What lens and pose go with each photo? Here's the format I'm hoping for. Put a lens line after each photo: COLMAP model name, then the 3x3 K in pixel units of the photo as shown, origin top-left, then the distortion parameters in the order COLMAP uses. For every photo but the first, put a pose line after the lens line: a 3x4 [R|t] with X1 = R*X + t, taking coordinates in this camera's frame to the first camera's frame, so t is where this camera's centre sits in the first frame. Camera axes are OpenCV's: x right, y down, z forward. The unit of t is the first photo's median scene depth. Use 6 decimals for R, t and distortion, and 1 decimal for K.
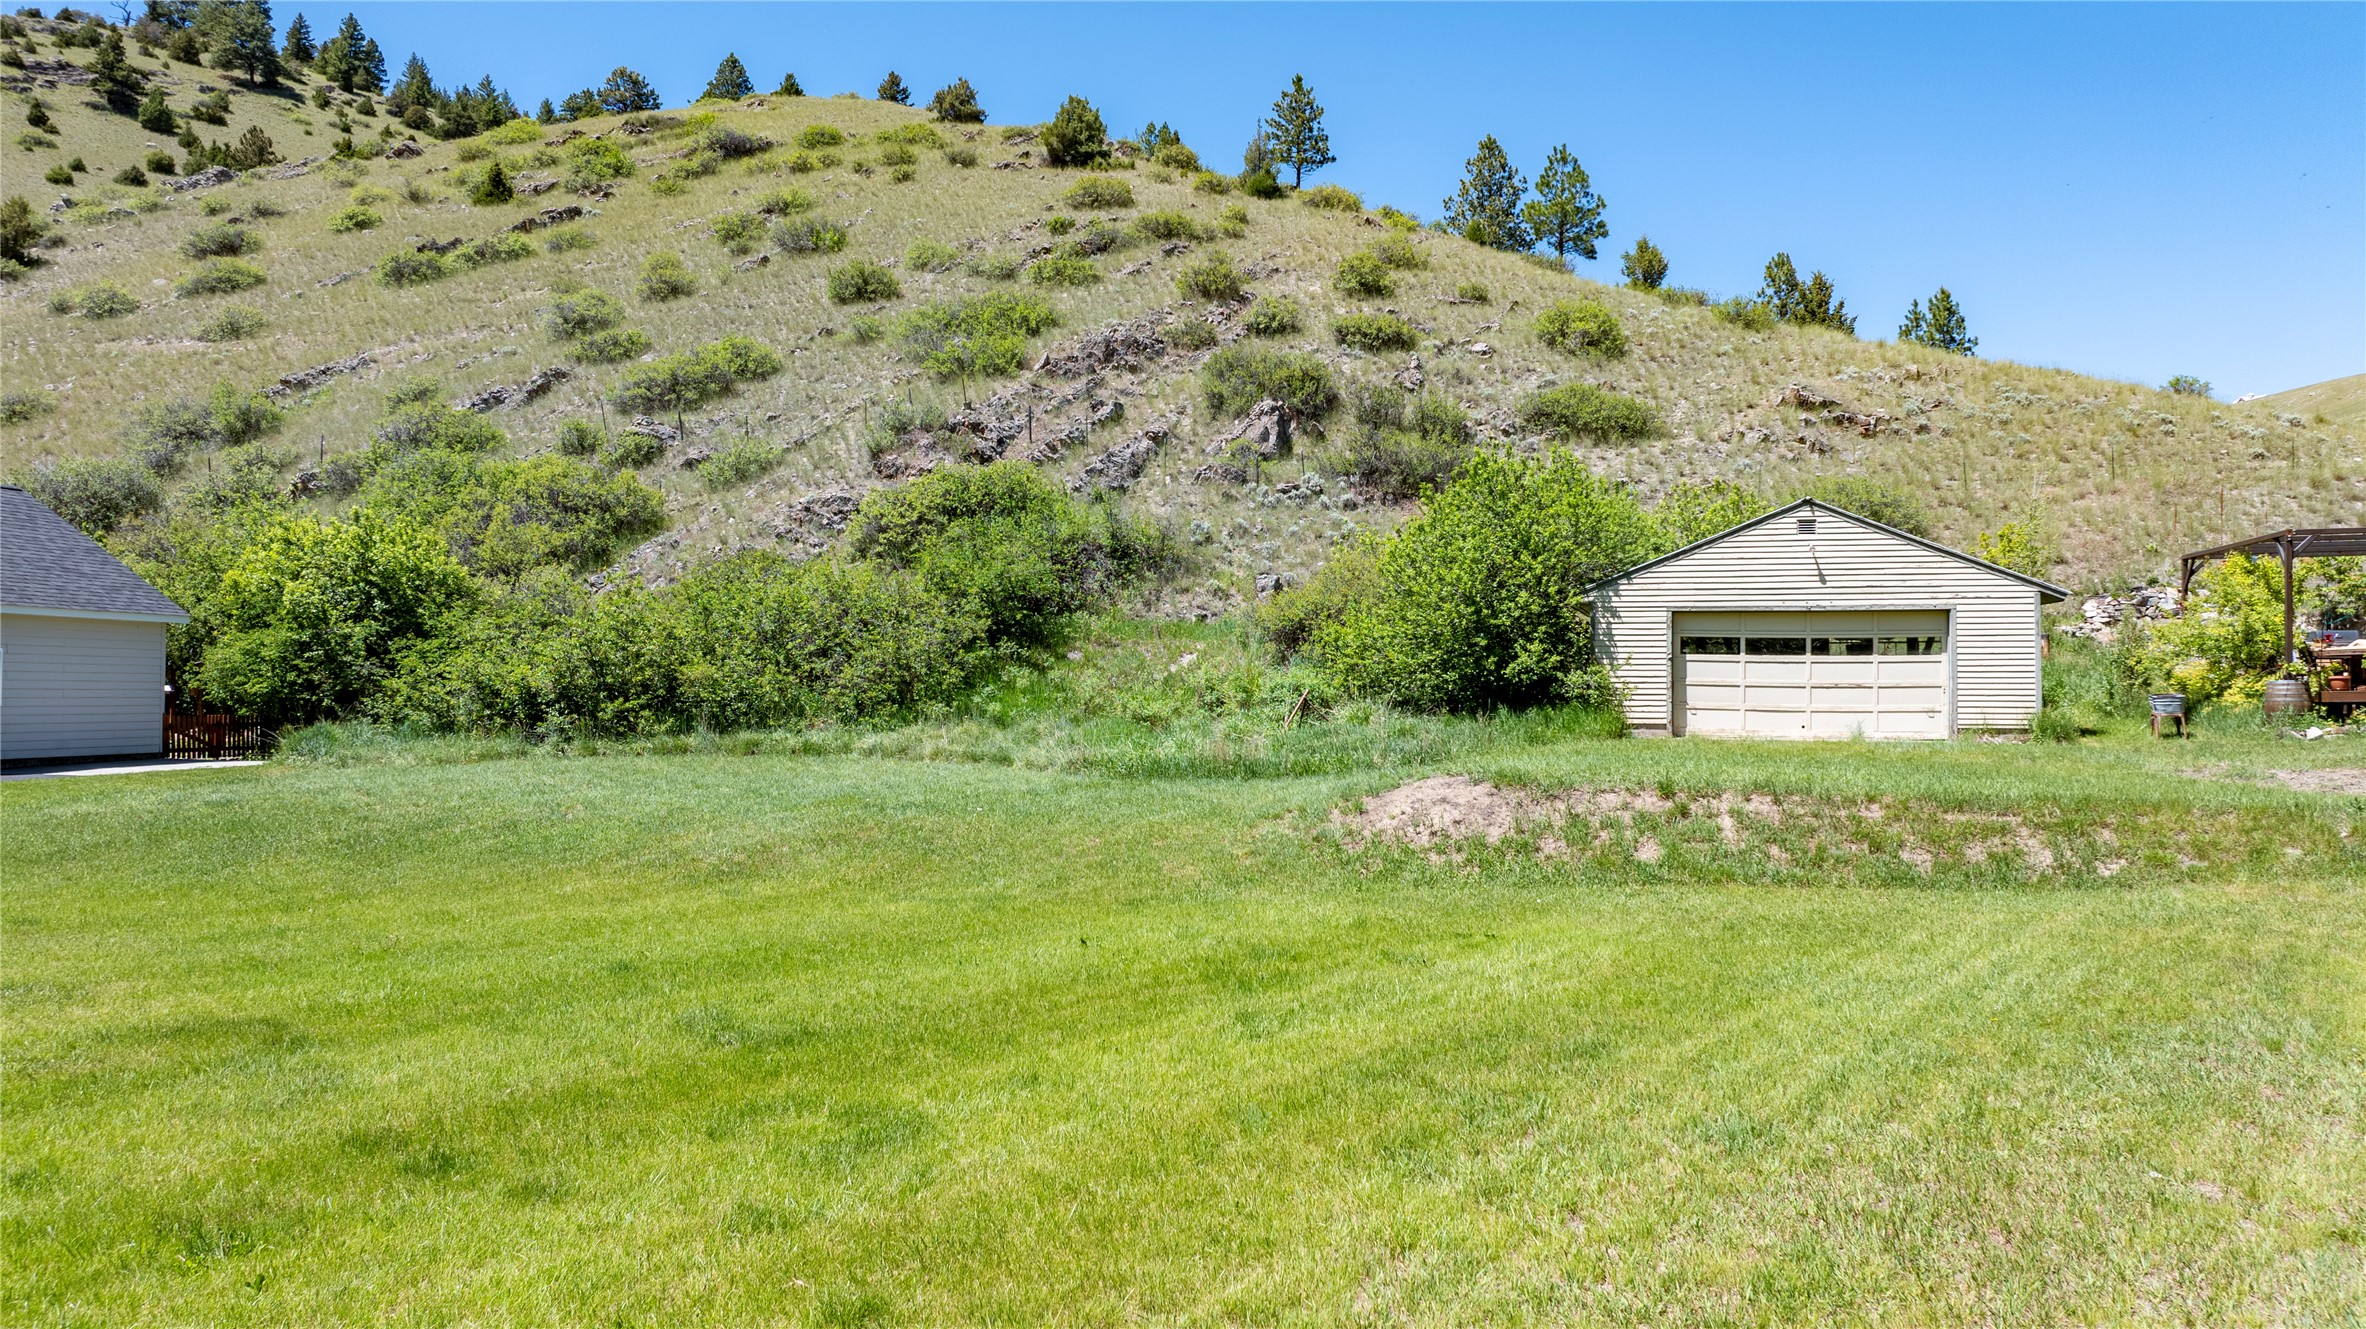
lens RADIAL K [[1614.0, 0, 1183.0], [0, 1614.0, 664.5], [0, 0, 1]] dist [-0.033677, -0.001829]
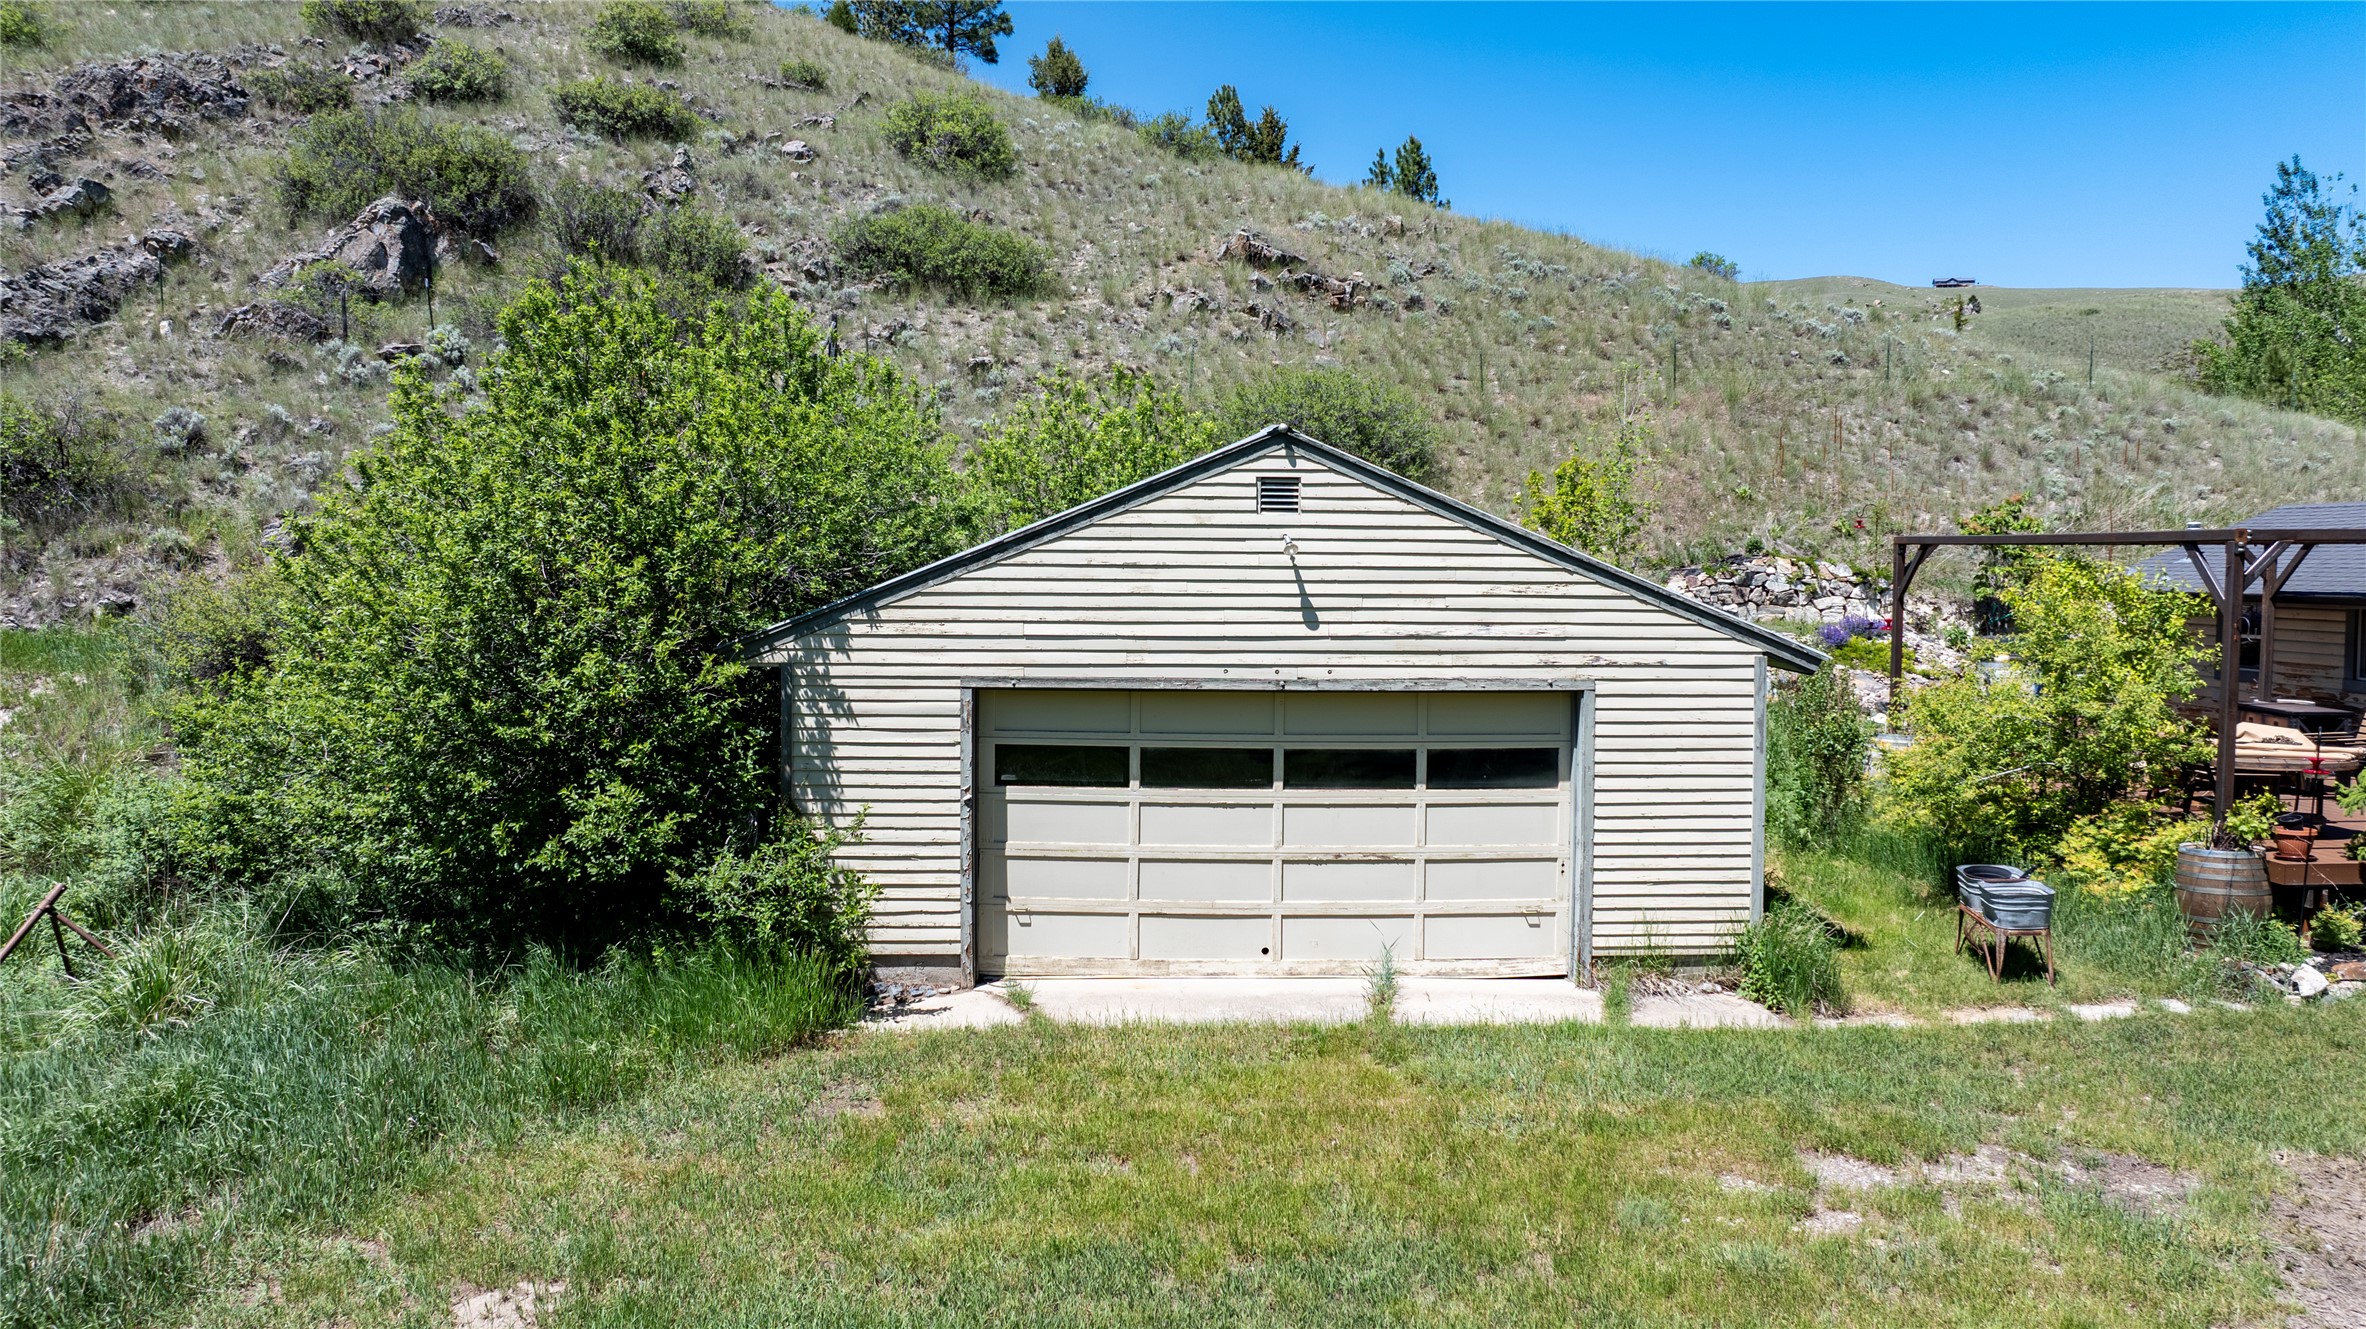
lens RADIAL K [[1662.9, 0, 1194.0], [0, 1662.9, 660.9], [0, 0, 1]] dist [-0.022376, 0.009442]
pose [[0.942971, -0.018646, 0.332352, 0.124685], [-0.005292, 0.997464, 0.070978, -0.041259], [-0.332832, -0.068689, 0.940481, 0.333954]]
